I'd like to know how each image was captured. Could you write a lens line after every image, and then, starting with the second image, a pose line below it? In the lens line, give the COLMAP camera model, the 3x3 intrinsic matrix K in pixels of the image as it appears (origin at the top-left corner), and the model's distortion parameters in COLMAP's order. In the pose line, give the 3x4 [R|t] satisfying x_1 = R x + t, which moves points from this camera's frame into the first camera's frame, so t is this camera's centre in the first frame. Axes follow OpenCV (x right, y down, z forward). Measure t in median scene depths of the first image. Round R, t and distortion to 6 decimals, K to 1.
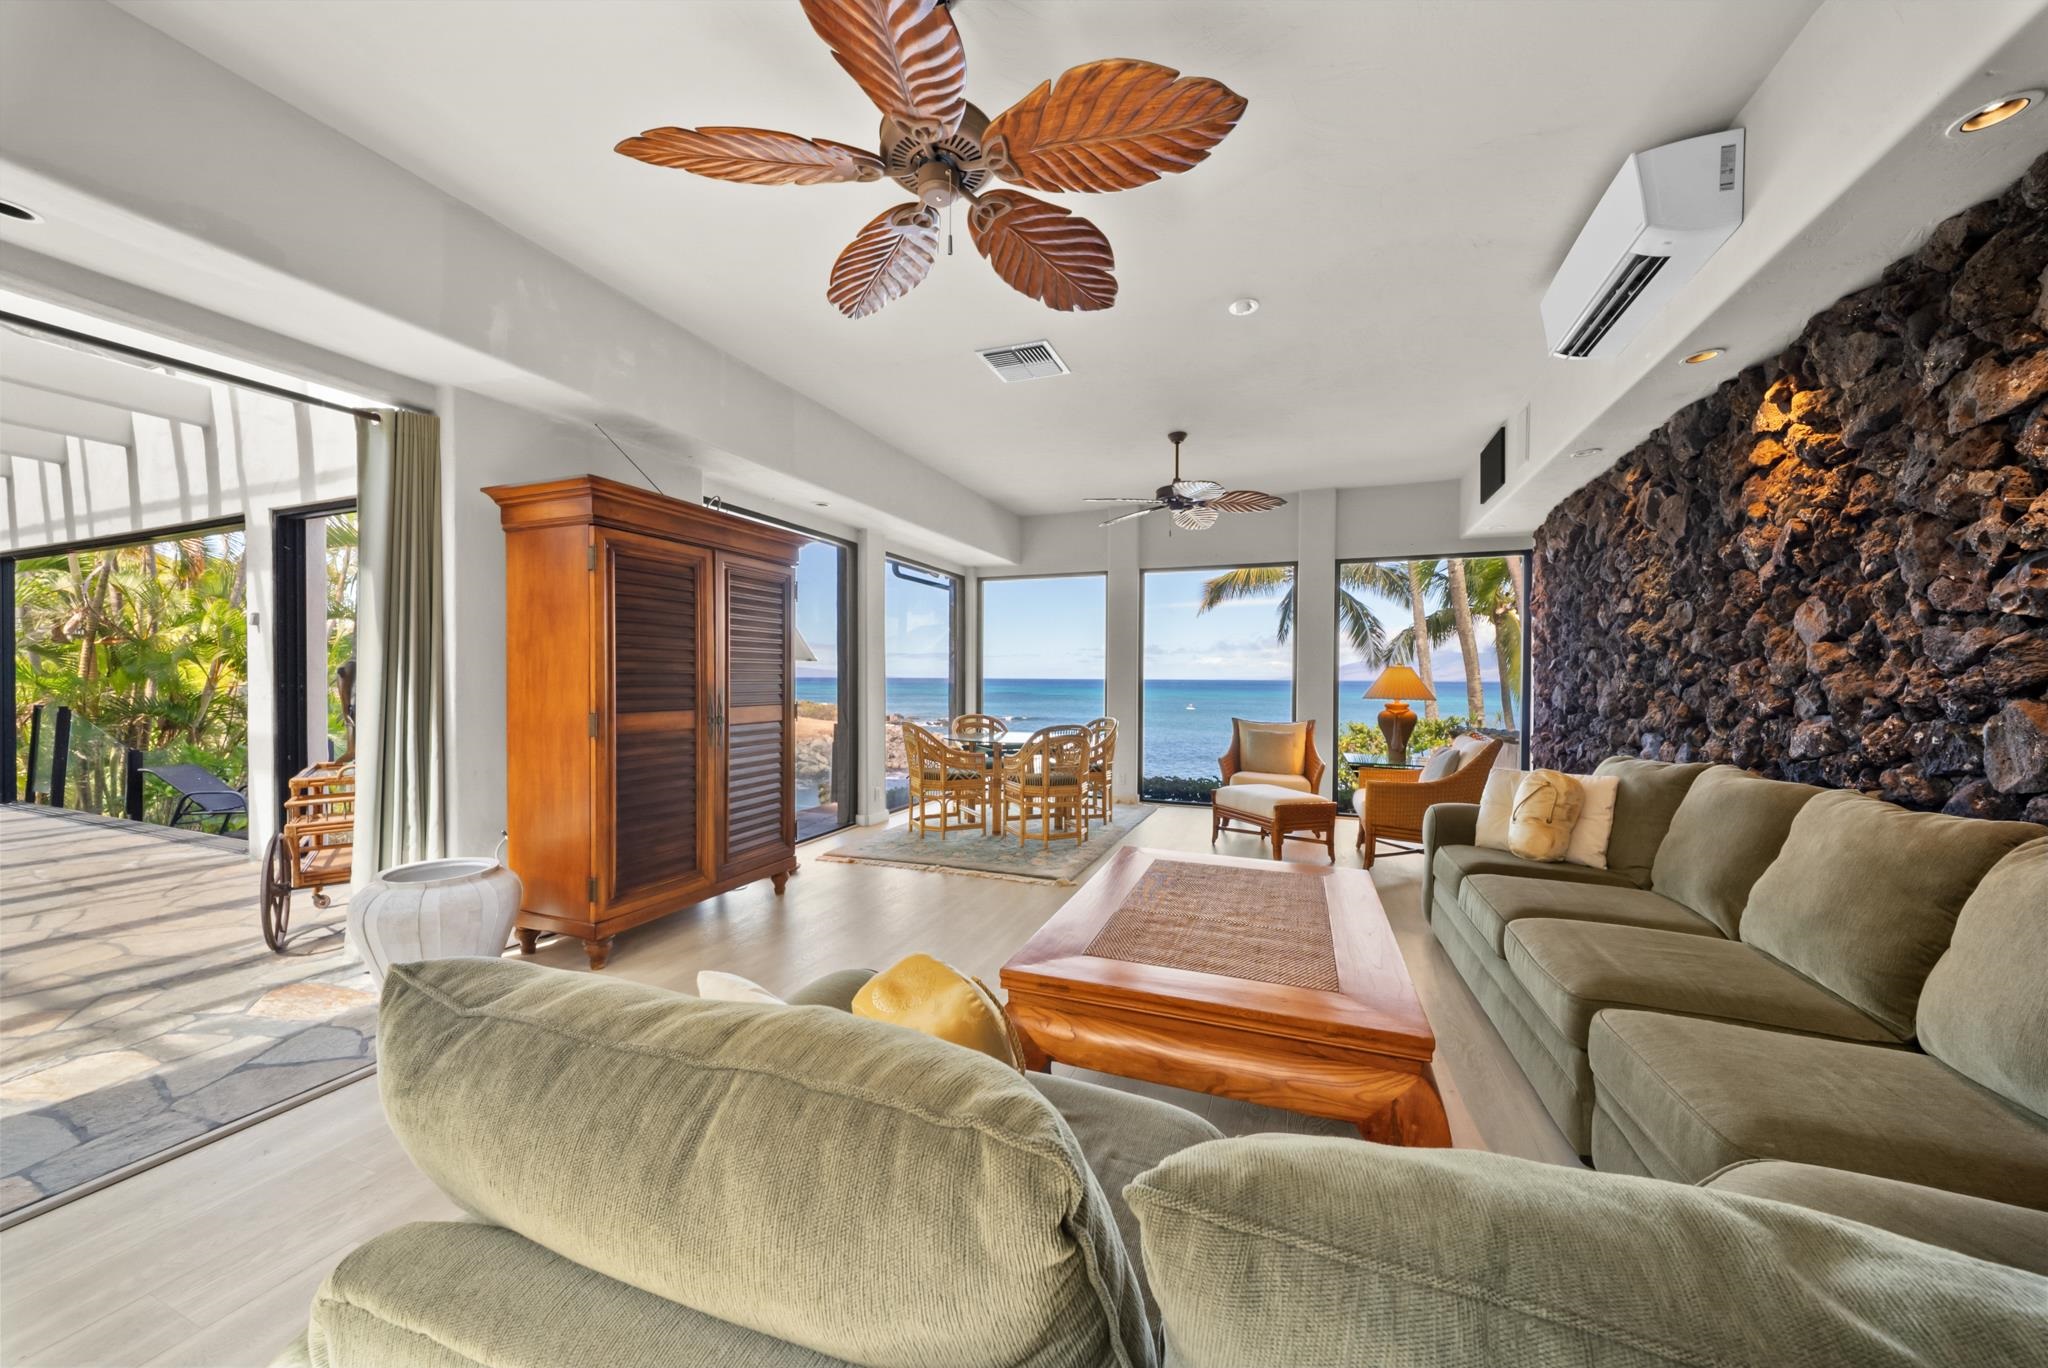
lens RADIAL K [[723.0, 0, 1032.0], [0, 723.0, 698.0], [0, 0, 1]] dist [0.000261, -0.003611]
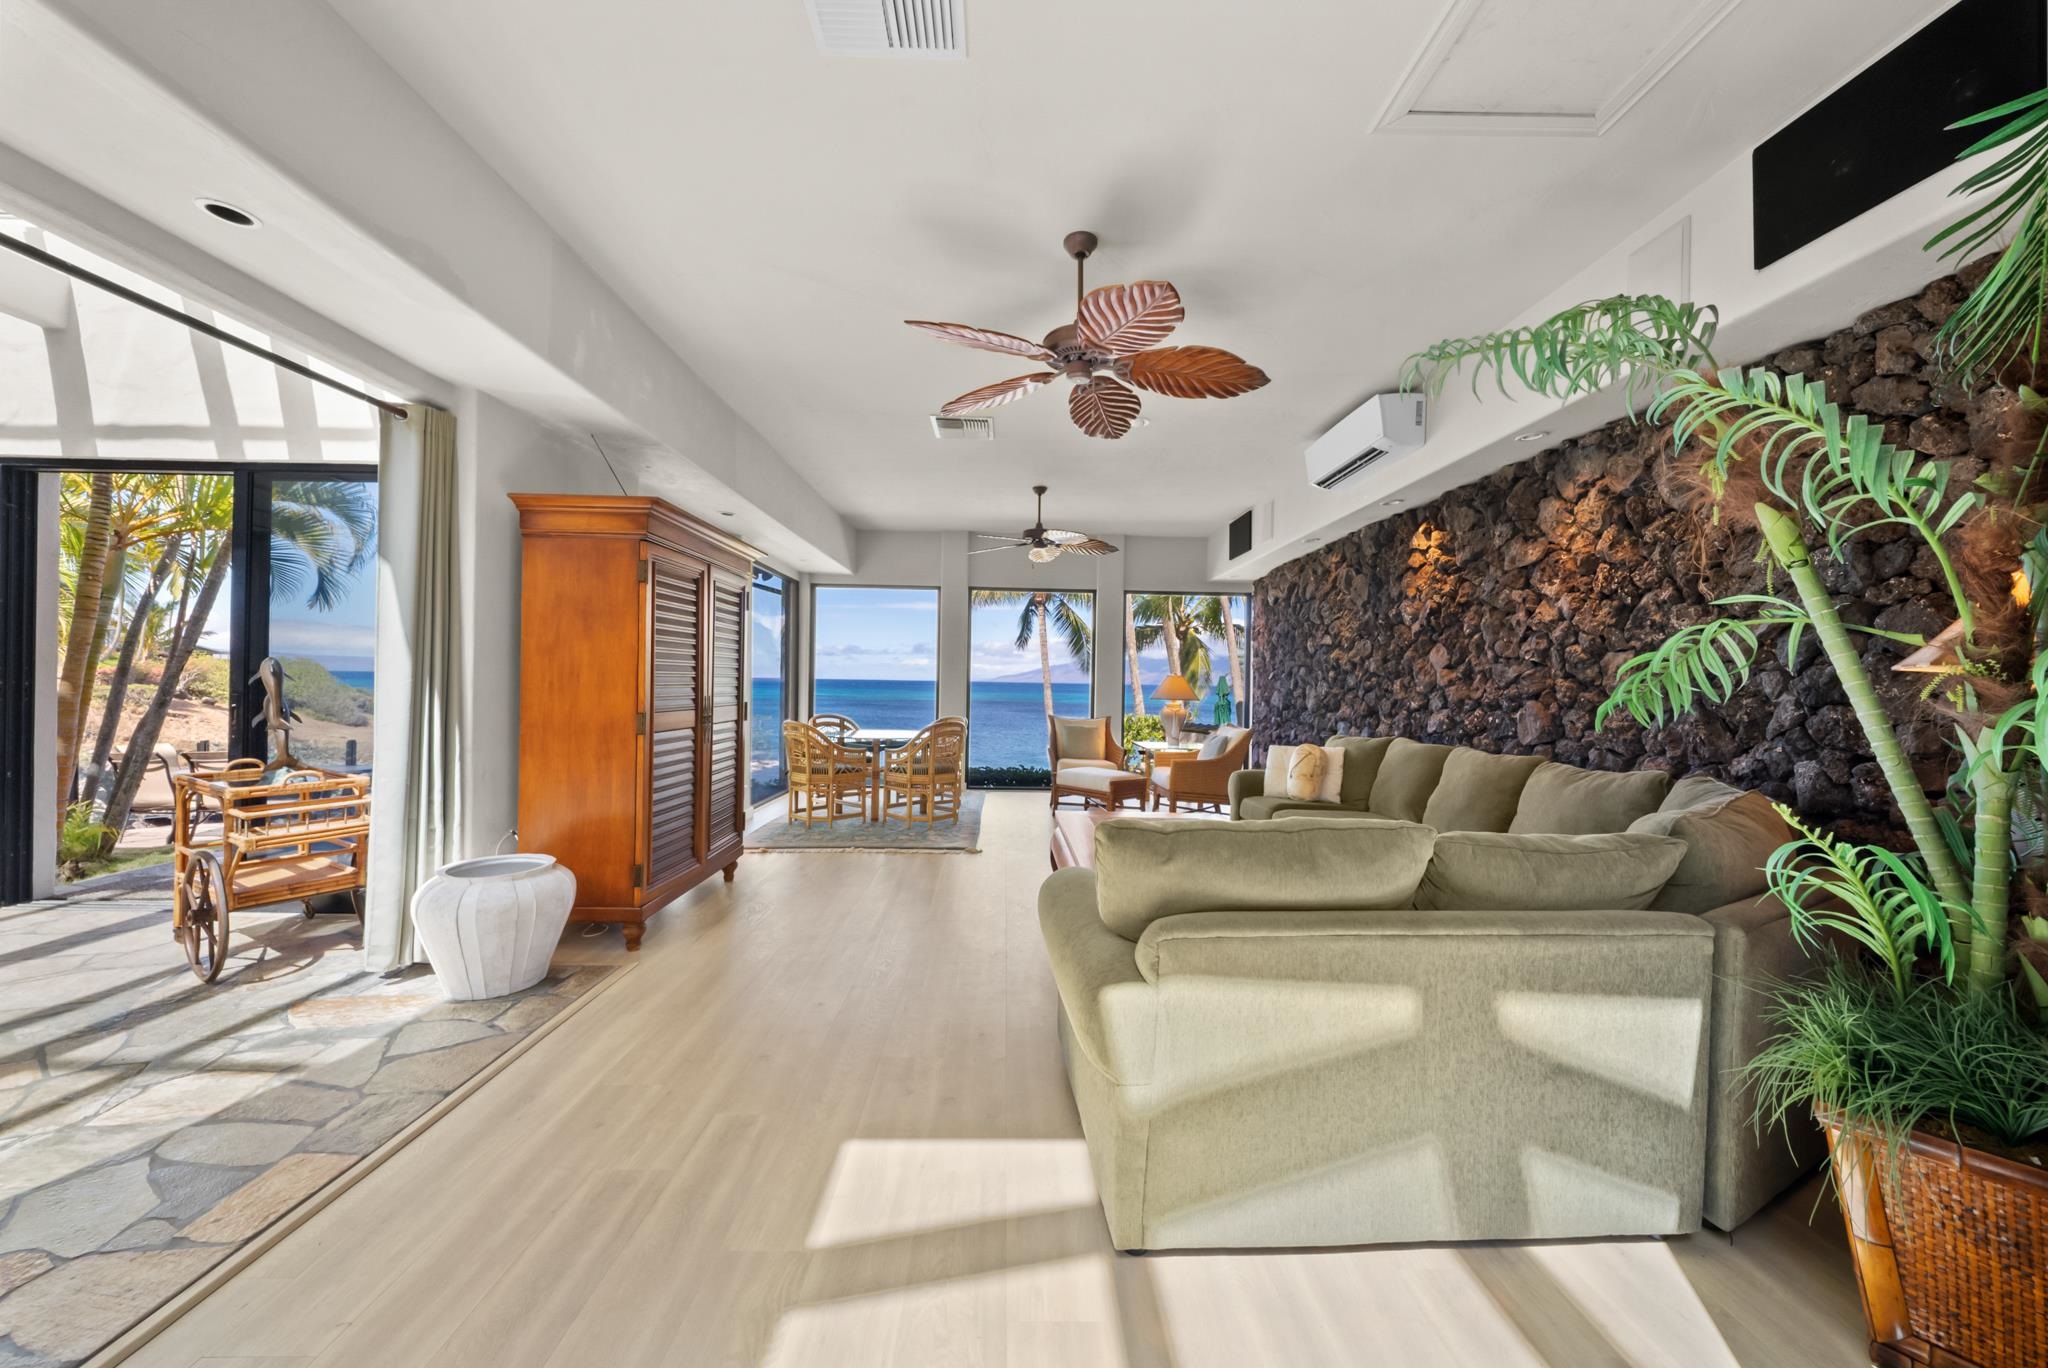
lens RADIAL K [[723.0, 0, 1032.0], [0, 723.0, 698.0], [0, 0, 1]] dist [0.000261, -0.003611]
pose [[0.919416, 0.001112, 0.393284, -0.512061], [-0.000629, 0.999999, -0.001358, -0.000744], [-0.393285, 0.001001, 0.919416, -0.241892]]
